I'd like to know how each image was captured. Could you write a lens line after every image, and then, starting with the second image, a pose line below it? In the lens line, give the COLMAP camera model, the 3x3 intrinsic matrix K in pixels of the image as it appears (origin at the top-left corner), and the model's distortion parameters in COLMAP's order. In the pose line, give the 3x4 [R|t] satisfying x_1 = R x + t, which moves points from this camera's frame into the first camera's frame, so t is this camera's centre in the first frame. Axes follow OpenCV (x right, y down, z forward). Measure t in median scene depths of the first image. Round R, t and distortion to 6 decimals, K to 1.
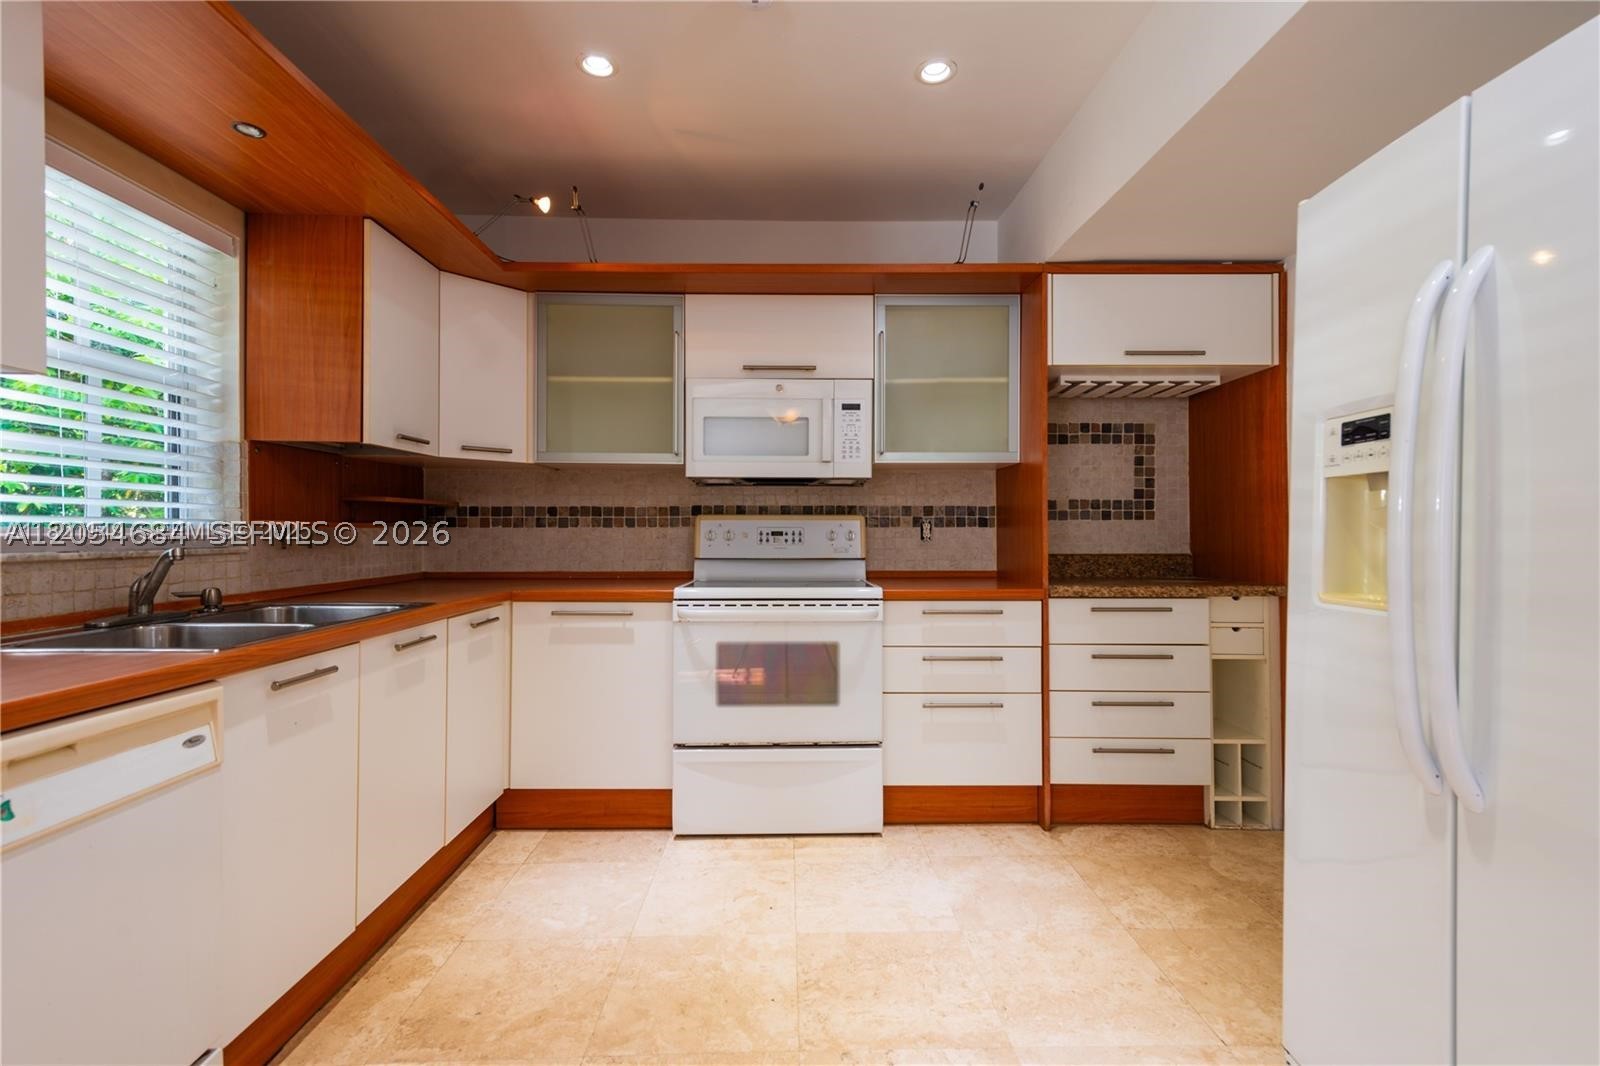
lens RADIAL K [[713.8, 0, 802.1], [0, 713.8, 528.0], [0, 0, 1]] dist [0.000744, -0.001533]
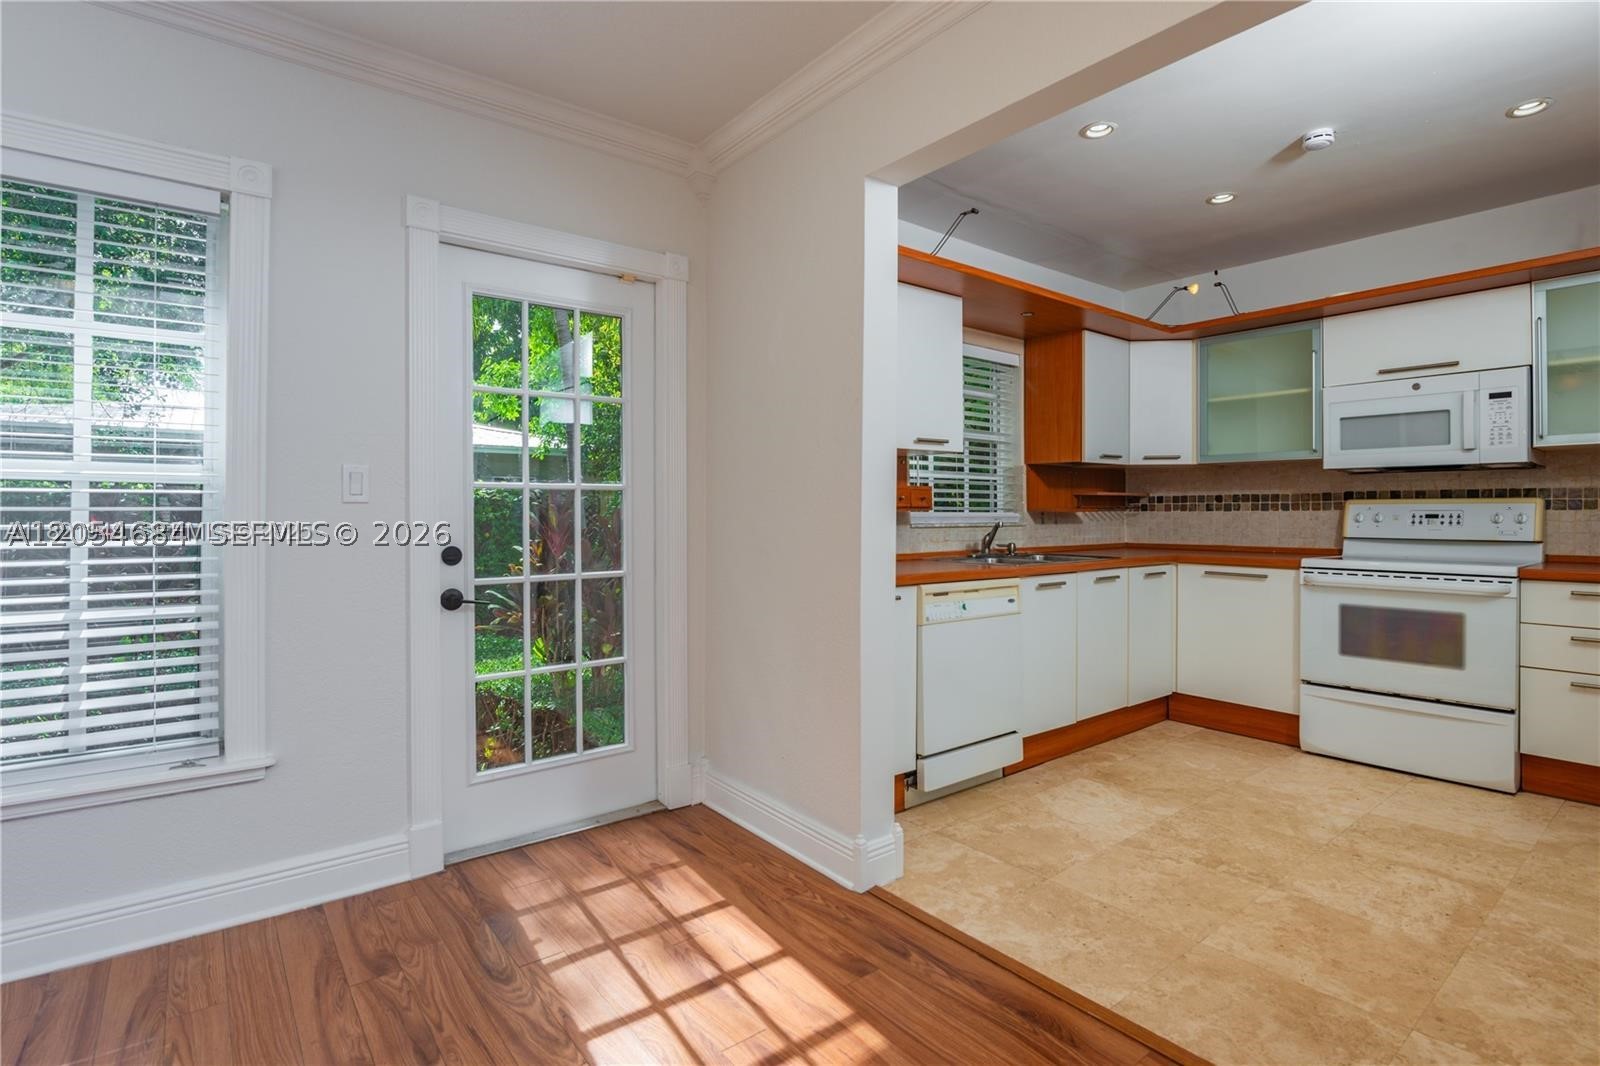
lens RADIAL K [[778.6, 0, 804.3], [0, 778.6, 509.6], [0, 0, 1]] dist [-0.000959, -0.001475]
pose [[0.604238, -0.004898, -0.796788, 0.359486], [0.003342, 0.999988, -0.003613, -0.000955], [0.796797, -0.000480, 0.604248, -0.505551]]
